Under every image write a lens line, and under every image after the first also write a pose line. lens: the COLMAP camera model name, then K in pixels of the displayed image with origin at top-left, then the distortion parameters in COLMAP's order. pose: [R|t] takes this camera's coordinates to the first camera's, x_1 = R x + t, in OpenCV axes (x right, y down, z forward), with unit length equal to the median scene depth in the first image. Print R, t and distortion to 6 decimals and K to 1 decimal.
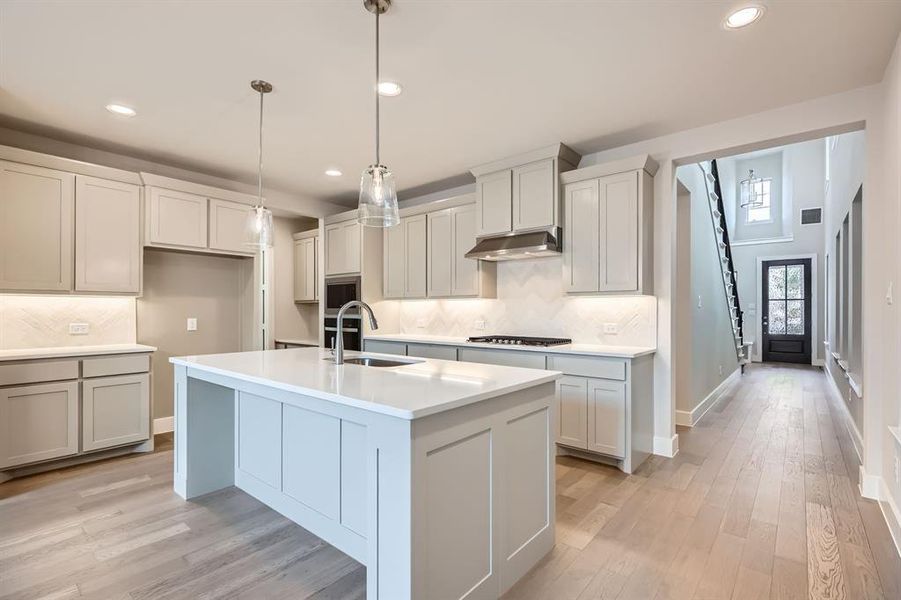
lens RADIAL K [[412.3, 0, 458.2], [0, 412.3, 307.4], [0, 0, 1]] dist [0.001353, 0.000844]
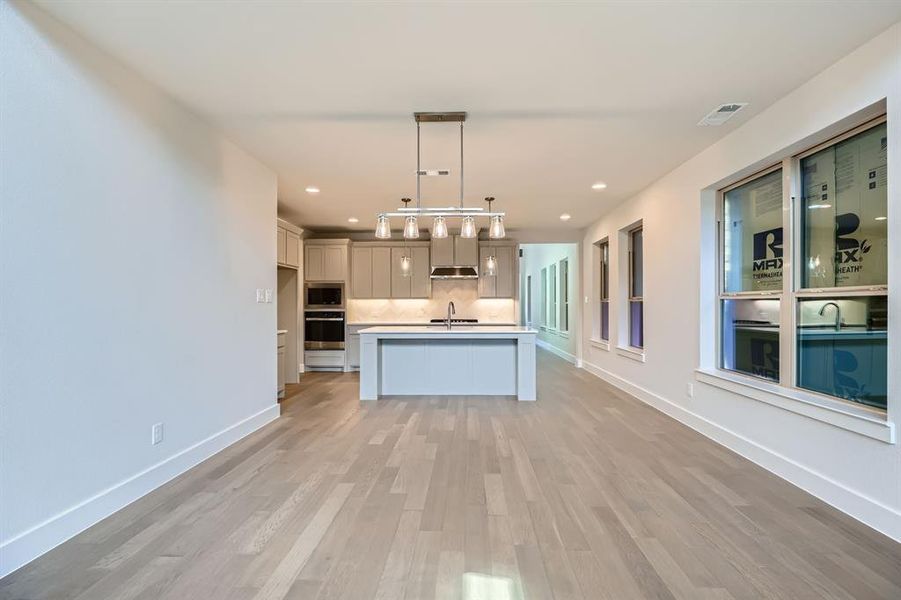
lens RADIAL K [[412.3, 0, 455.1], [0, 412.3, 302.5], [0, 0, 1]] dist [0.001353, 0.000844]
pose [[0.791585, 0.001143, 0.611058, -1.044041], [-0.000608, 0.999999, -0.001083, -0.005250], [-0.611058, 0.000486, 0.791585, -0.552819]]
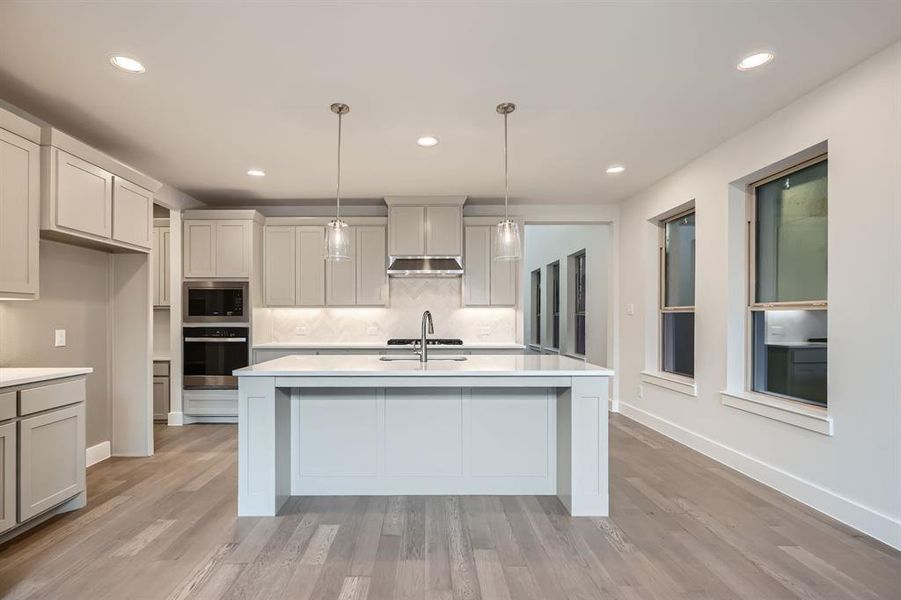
lens RADIAL K [[412.3, 0, 423.2], [0, 412.3, 317.3], [0, 0, 1]] dist [0.001353, 0.000844]
pose [[0.773651, -0.000120, 0.633612, -0.651477], [-0.003148, 0.999987, 0.004032, -0.000110], [-0.633604, -0.005114, 0.773640, 0.027244]]
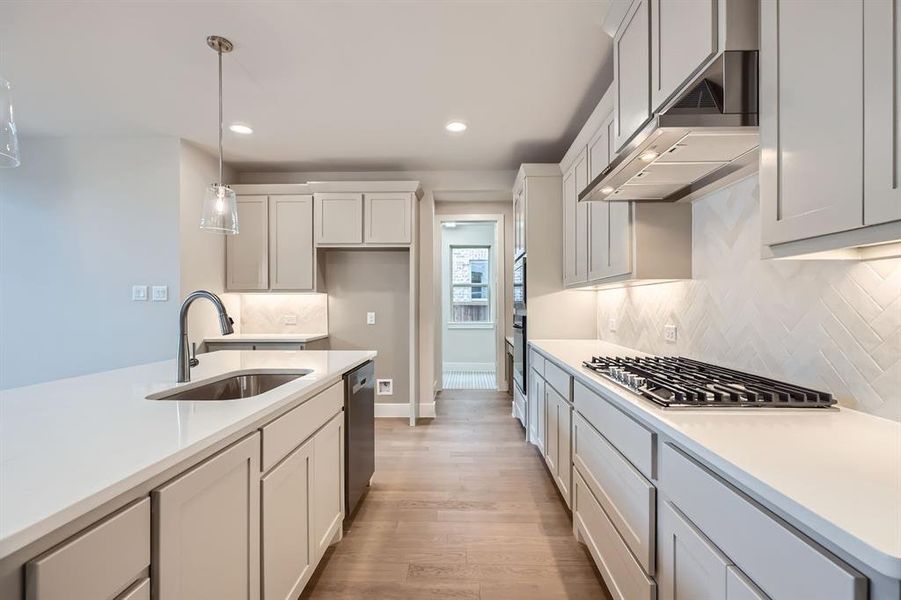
lens RADIAL K [[412.3, 0, 462.0], [0, 412.3, 297.0], [0, 0, 1]] dist [0.001353, 0.000844]
pose [[0.621274, -0.015599, -0.783438, 0.332394], [0.009160, 0.999878, -0.012645, 0.003430], [0.783540, 0.000680, 0.621341, 0.569482]]
